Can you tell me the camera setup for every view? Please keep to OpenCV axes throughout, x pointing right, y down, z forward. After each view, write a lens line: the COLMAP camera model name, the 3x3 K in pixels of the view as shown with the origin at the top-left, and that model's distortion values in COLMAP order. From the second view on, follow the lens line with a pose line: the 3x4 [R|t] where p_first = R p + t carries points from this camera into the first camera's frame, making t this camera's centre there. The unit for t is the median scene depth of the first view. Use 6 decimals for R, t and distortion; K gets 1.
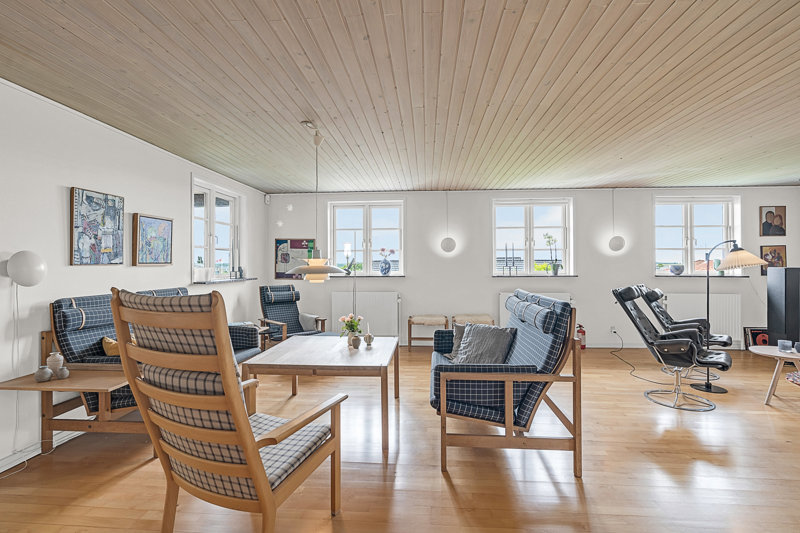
lens RADIAL K [[386.3, 0, 400.0], [0, 386.3, 266.5], [0, 0, 1]] dist [-0.001878, 0.000272]
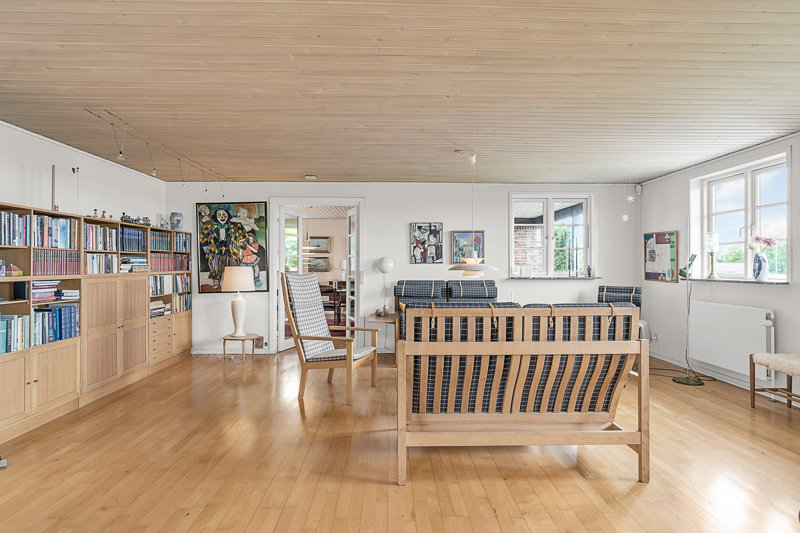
lens RADIAL K [[413.3, 0, 387.2], [0, 413.3, 265.6], [0, 0, 1]] dist [0.000455, 0.000401]
pose [[0.084746, 0.003022, -0.996398, 1.007383], [-0.005002, 0.999984, 0.002607, 0.001489], [0.996390, 0.004763, 0.084760, 0.601909]]
